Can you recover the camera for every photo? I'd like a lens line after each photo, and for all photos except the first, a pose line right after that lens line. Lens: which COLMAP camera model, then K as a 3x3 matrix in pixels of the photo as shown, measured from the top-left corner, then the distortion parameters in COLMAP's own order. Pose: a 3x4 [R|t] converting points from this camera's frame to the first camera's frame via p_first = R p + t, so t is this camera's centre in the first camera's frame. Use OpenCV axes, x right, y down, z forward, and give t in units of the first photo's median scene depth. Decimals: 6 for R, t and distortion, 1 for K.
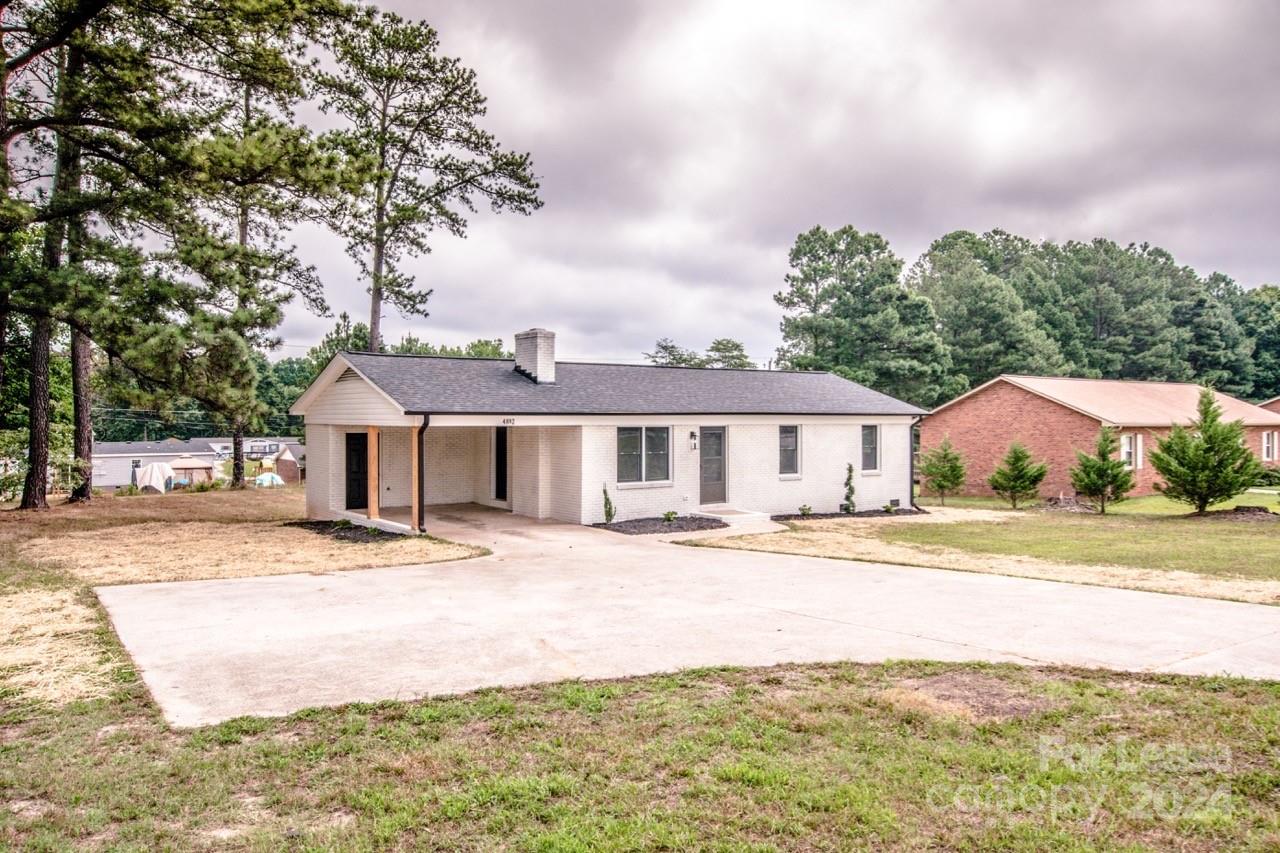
lens RADIAL K [[946.7, 0, 632.9], [0, 946.7, 435.8], [0, 0, 1]] dist [-0.019790, 0.006215]
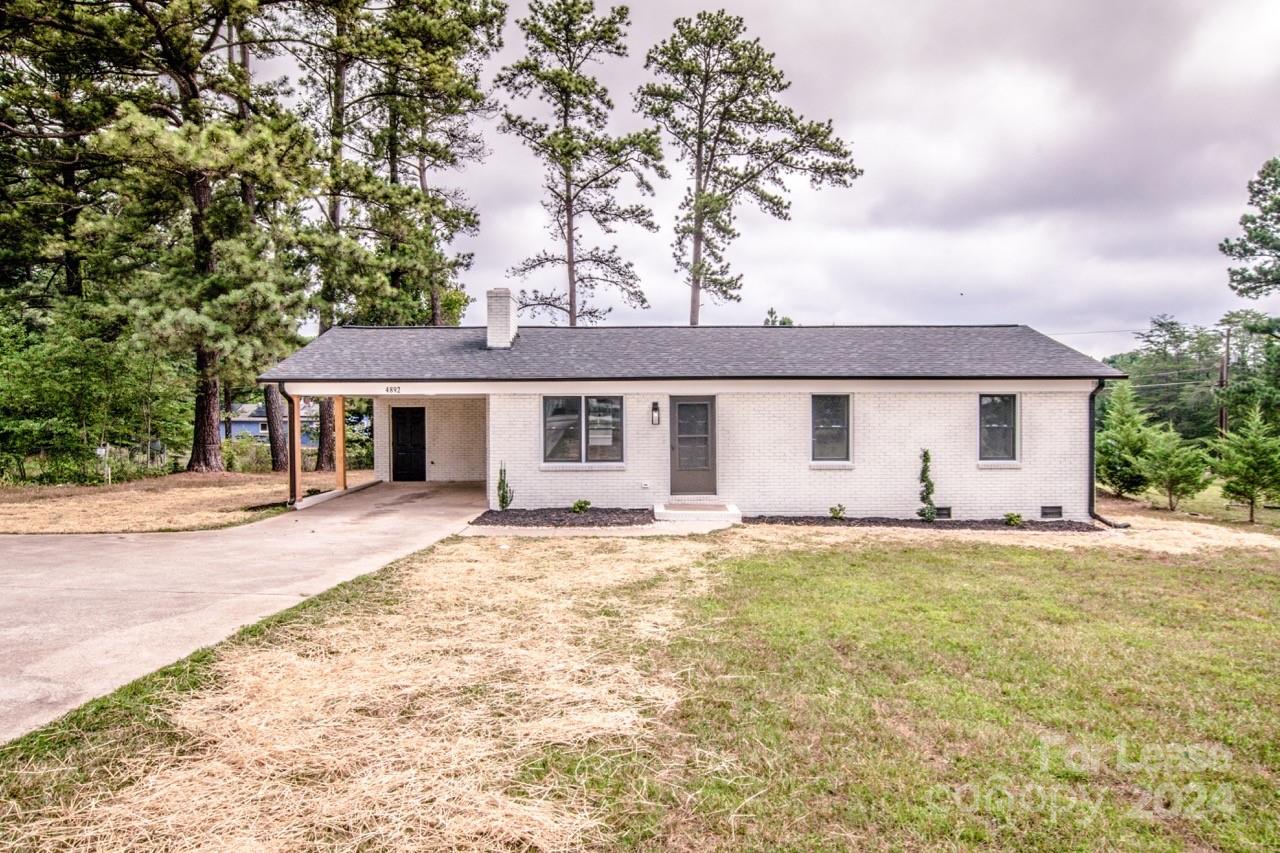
lens RADIAL K [[832.8, 0, 635.6], [0, 832.8, 435.0], [0, 0, 1]] dist [-0.015795, 0.015283]
pose [[0.810486, 0.013635, -0.585599, 0.222756], [-0.006764, 0.999880, 0.013919, 0.006620], [0.585718, -0.007320, 0.810482, 0.207488]]
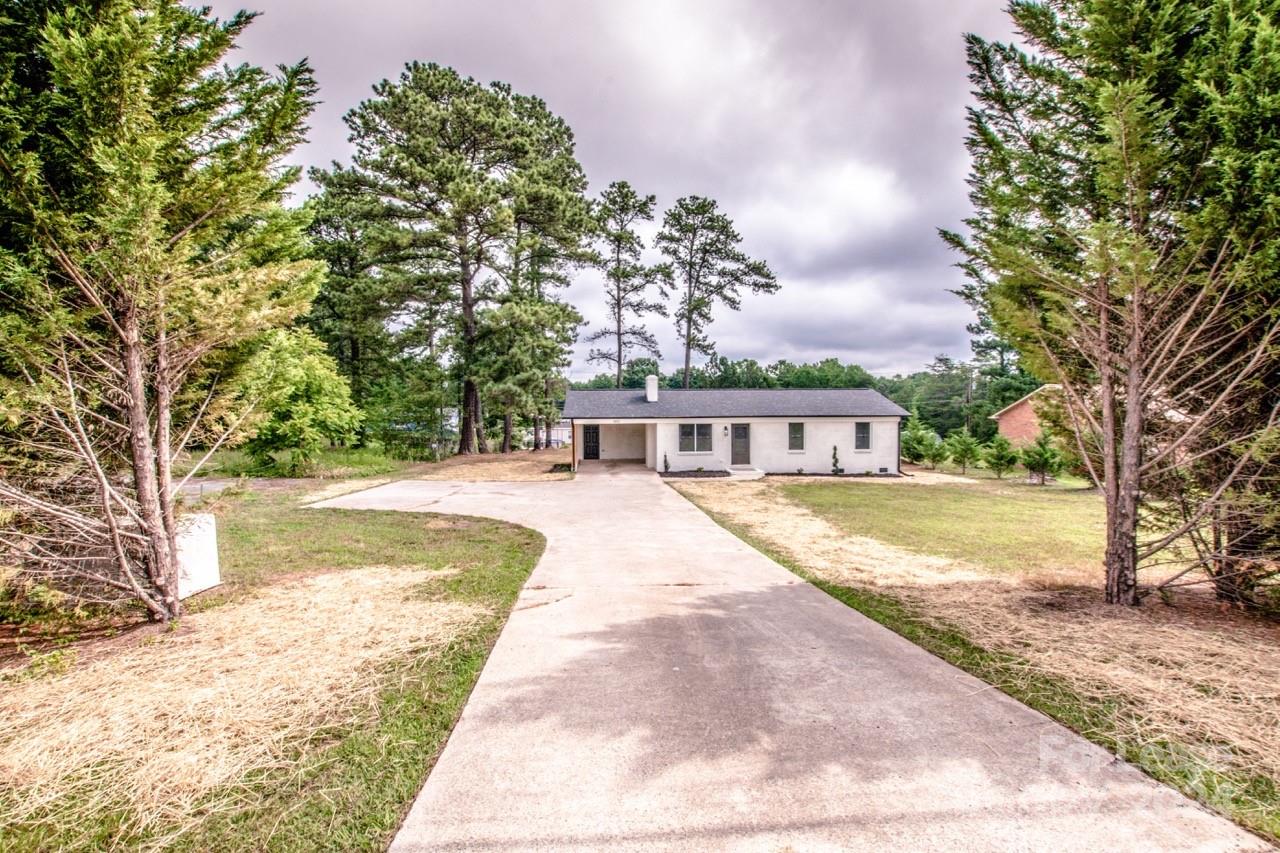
lens RADIAL K [[580.5, 0, 638.7], [0, 580.5, 433.6], [0, 0, 1]] dist [-0.029733, 0.004854]
pose [[0.851863, 0.020535, -0.523362, 0.255889], [-0.003609, 0.999438, 0.033340, -0.013615], [0.523752, -0.026513, 0.851458, -0.042133]]
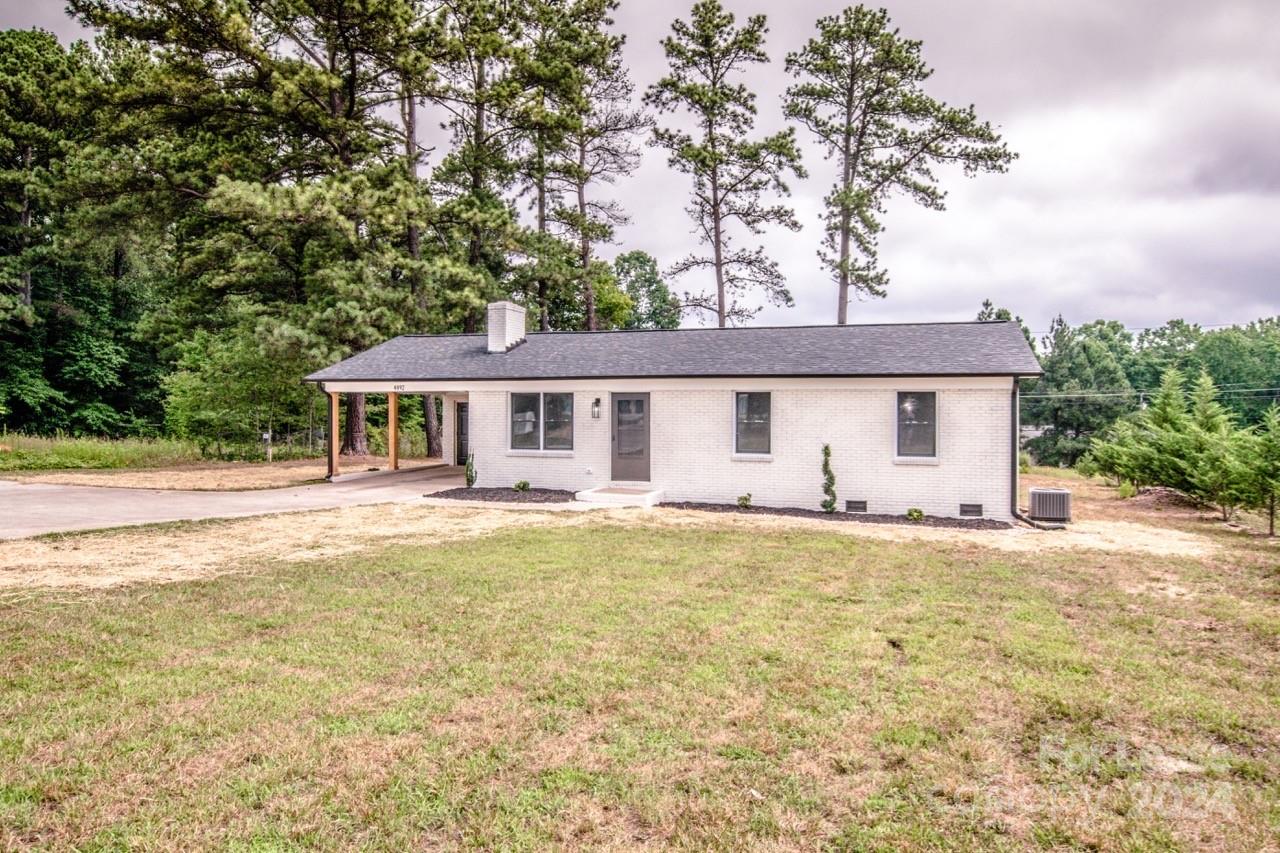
lens RADIAL K [[857.6, 0, 645.0], [0, 857.6, 419.1], [0, 0, 1]] dist [-0.020938, 0.003631]
pose [[0.591046, 0.010491, -0.806569, 0.364701], [-0.018348, 0.999832, -0.000441, 0.007363], [0.806429, 0.015060, 0.591139, 0.269514]]
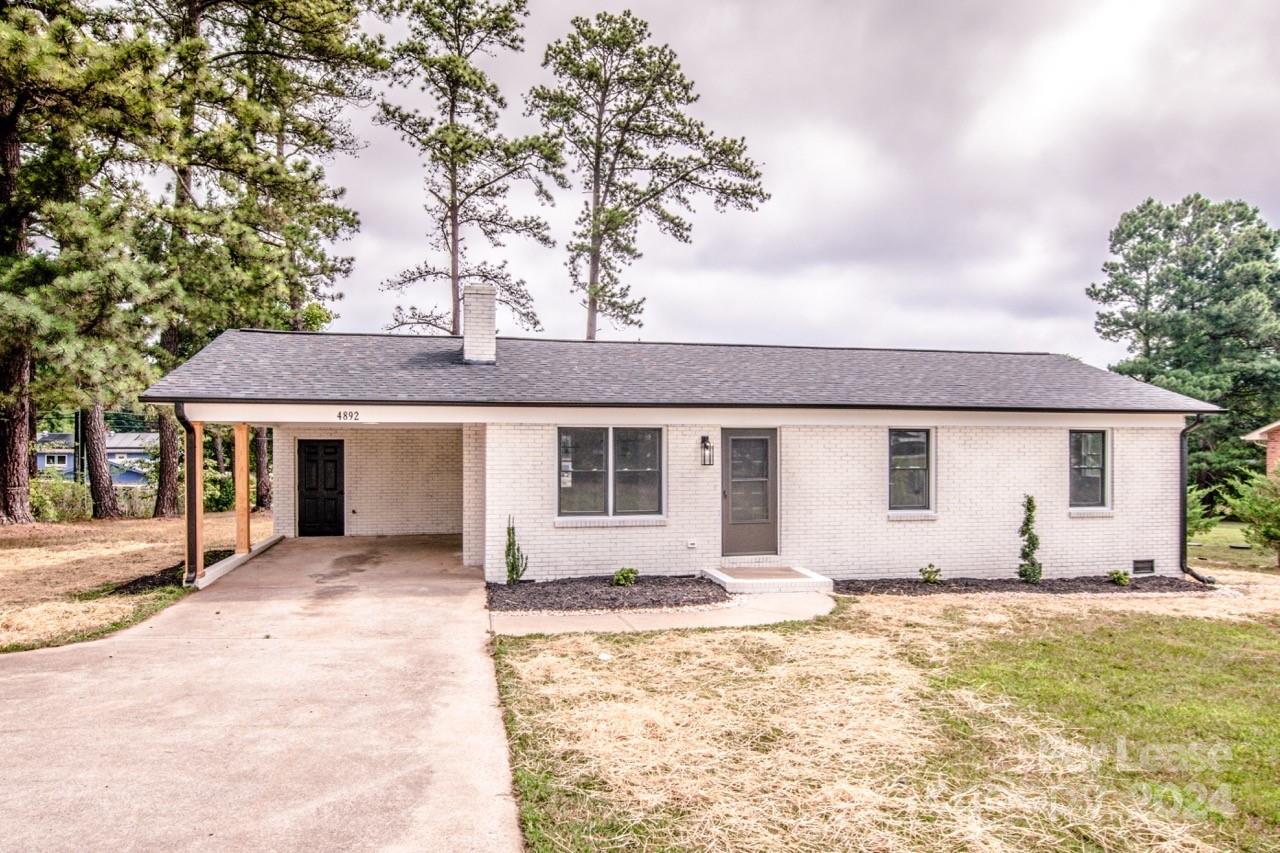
lens RADIAL K [[832.8, 0, 628.4], [0, 832.8, 456.1], [0, 0, 1]] dist [-0.015795, 0.015283]
pose [[0.911288, 0.007745, -0.411696, 0.116034], [-0.009502, 0.999952, -0.002222, 0.004983], [0.411659, 0.005937, 0.911319, 0.239875]]
